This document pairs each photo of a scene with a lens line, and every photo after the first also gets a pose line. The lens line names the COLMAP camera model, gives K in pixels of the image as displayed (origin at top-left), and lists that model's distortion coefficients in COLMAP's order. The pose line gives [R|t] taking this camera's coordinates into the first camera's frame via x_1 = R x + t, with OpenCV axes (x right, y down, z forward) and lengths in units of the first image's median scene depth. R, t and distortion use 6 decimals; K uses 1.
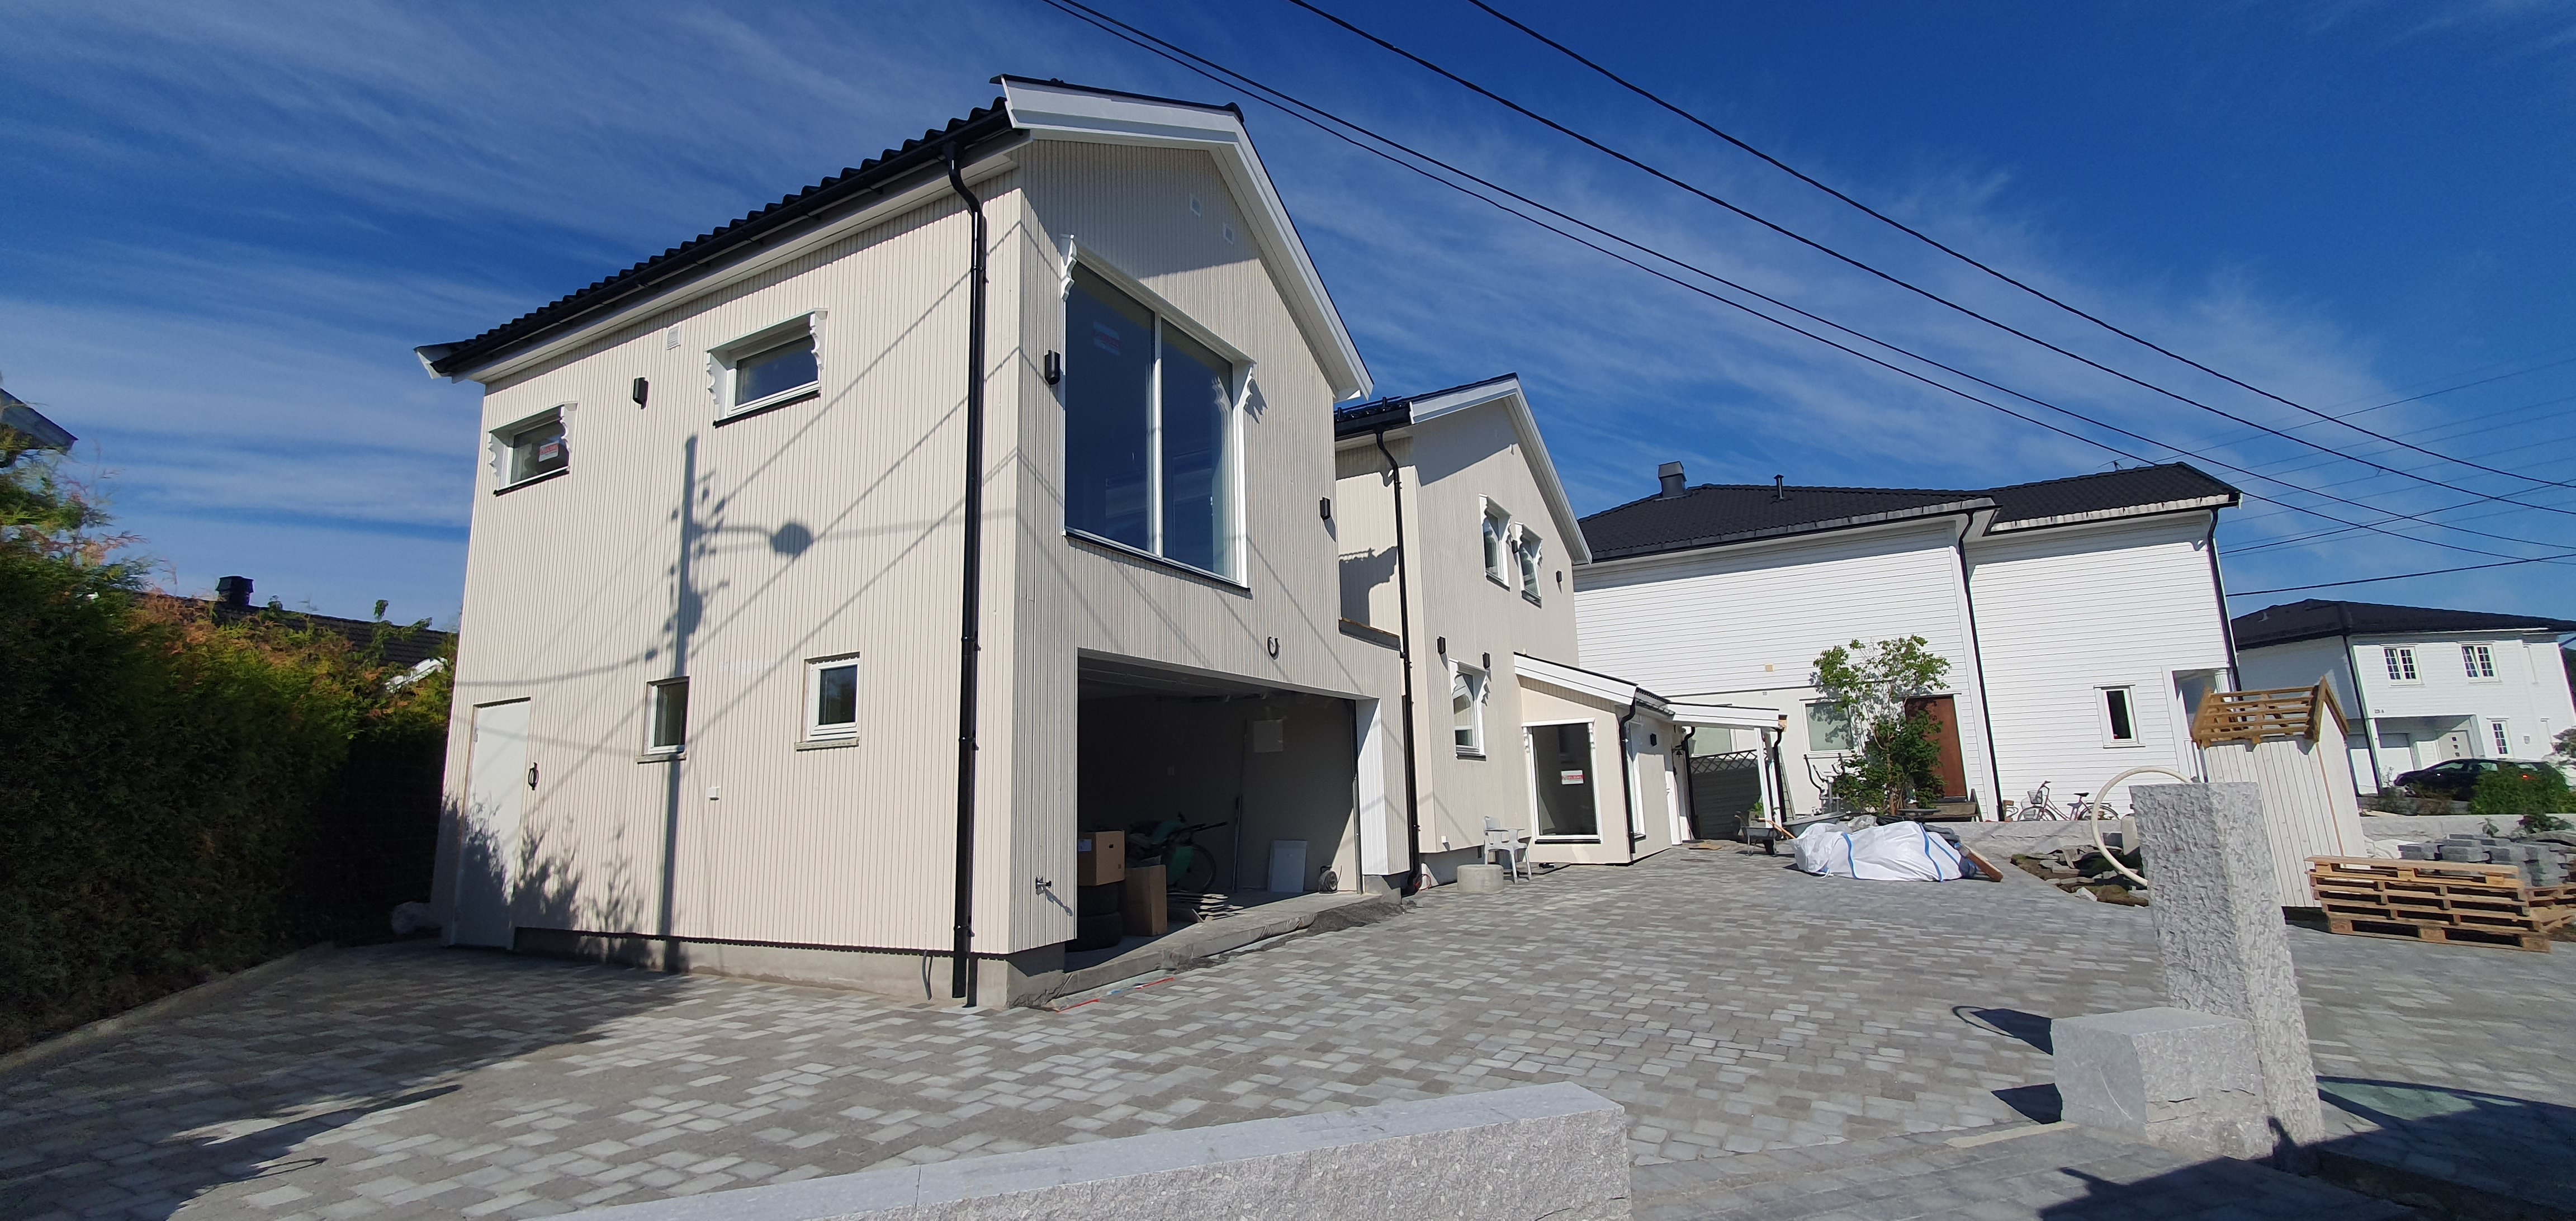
lens RADIAL K [[1029.9, 0, 1288.0], [0, 1029.9, 610.5], [0, 0, 1]] dist [0.001957, 0.000109]
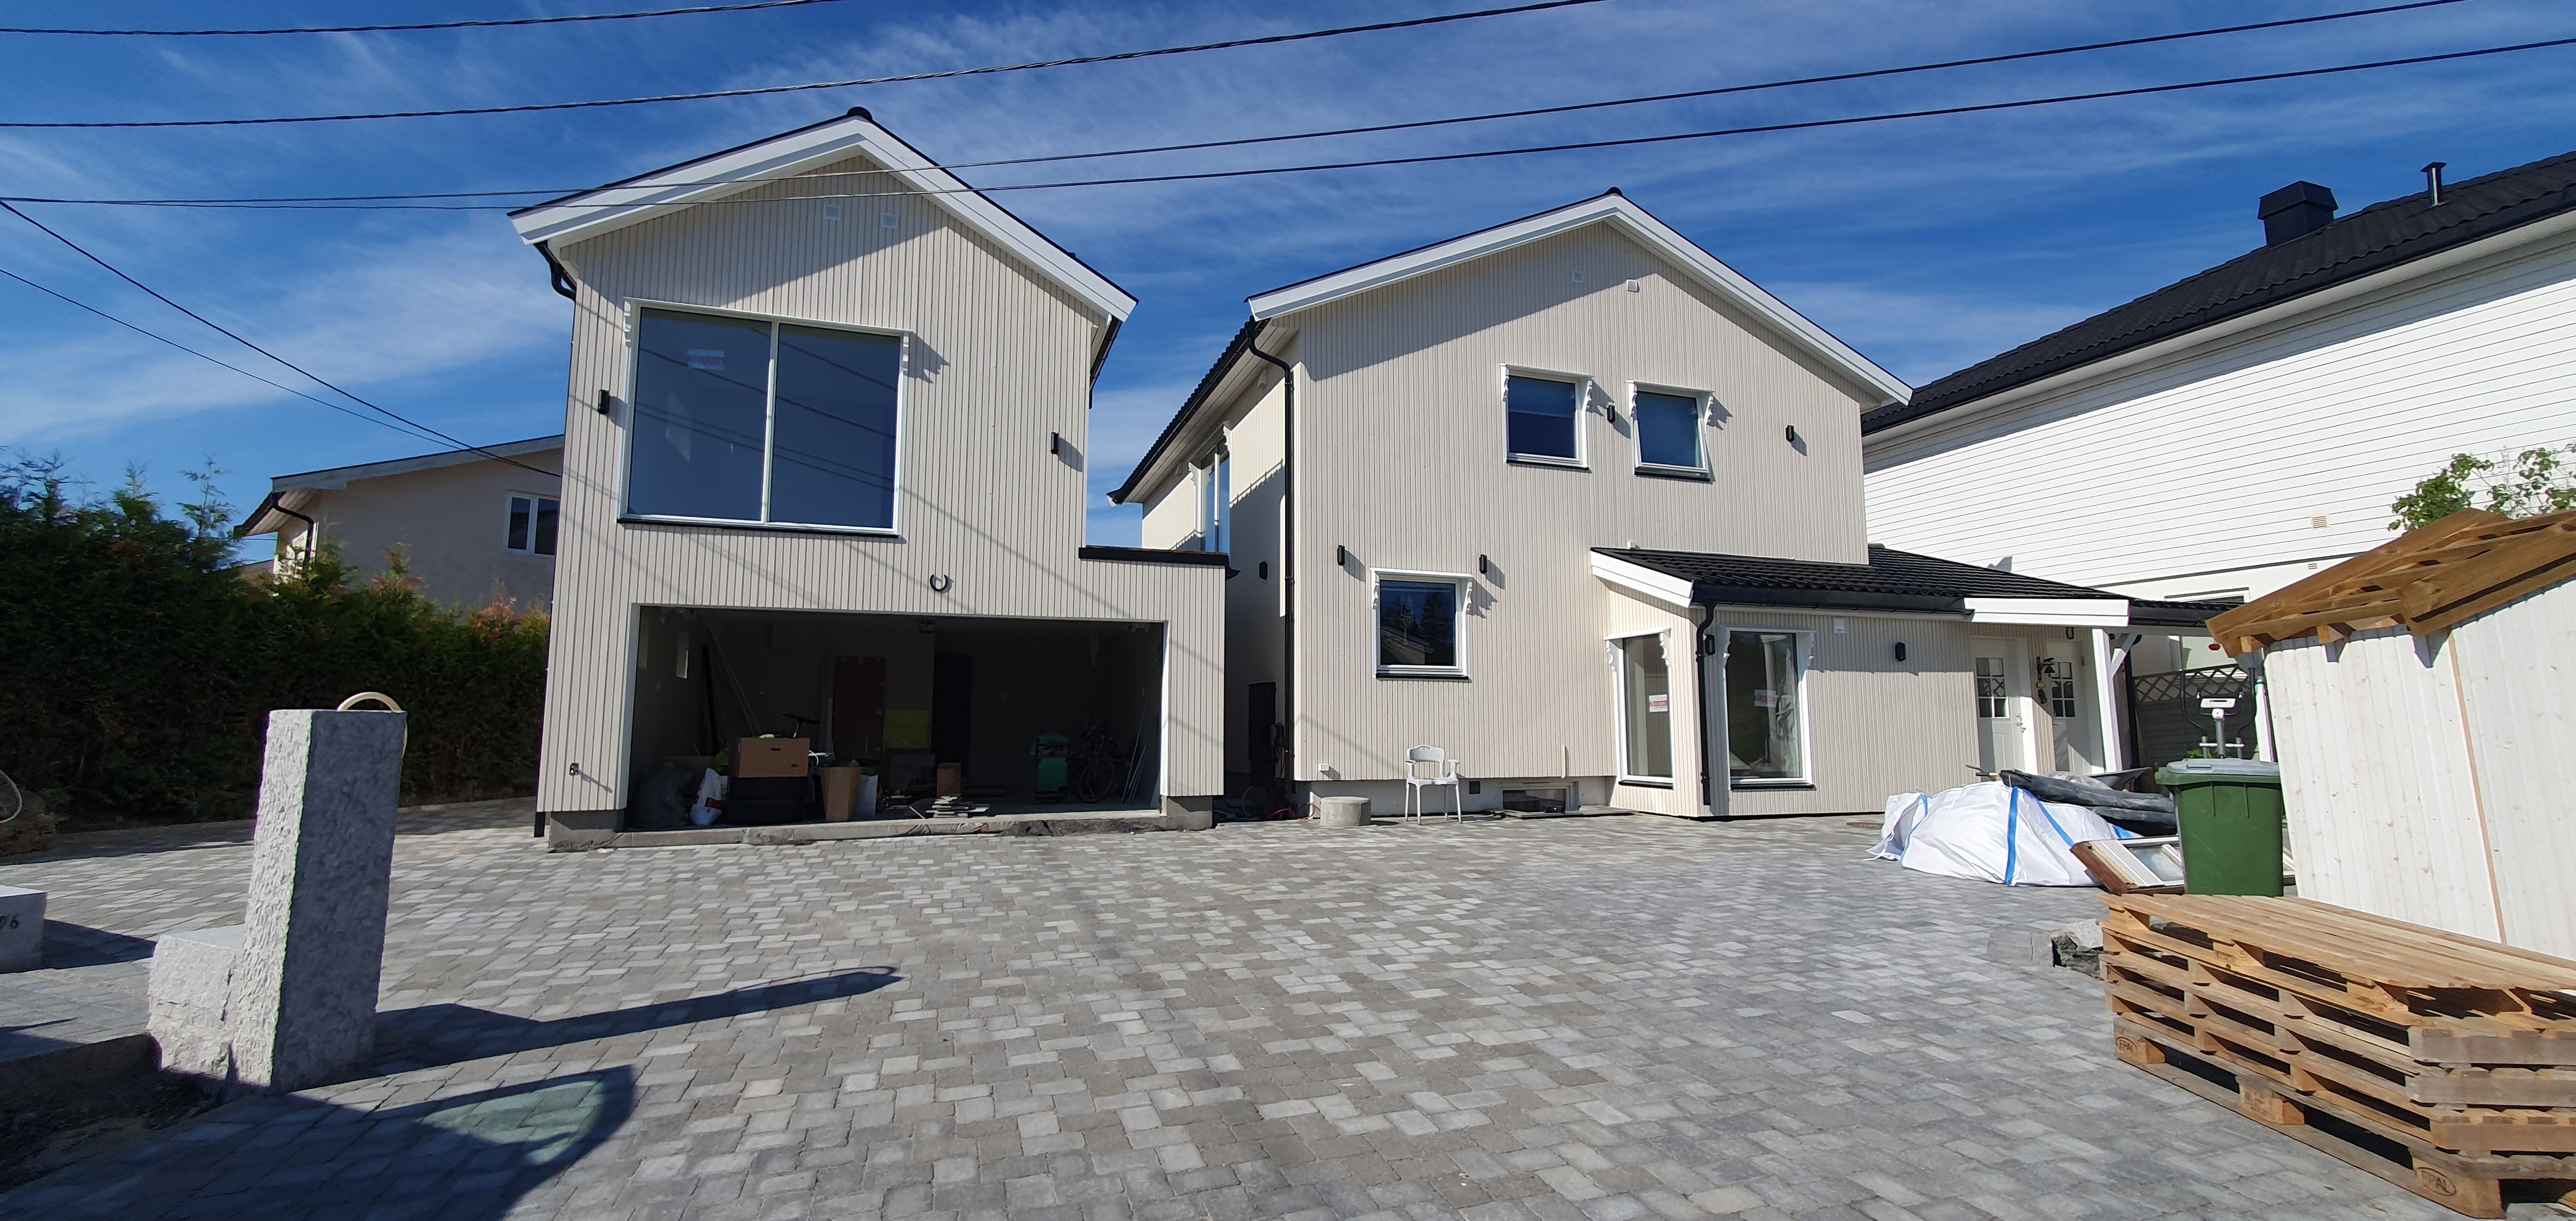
lens RADIAL K [[1029.9, 0, 1288.0], [0, 1029.9, 610.5], [0, 0, 1]] dist [0.001957, 0.000109]
pose [[0.731690, -0.047700, -0.679966, 0.718501], [0.099841, 0.994289, 0.037686, 0.043165], [0.674286, -0.095463, 0.732274, 0.303450]]
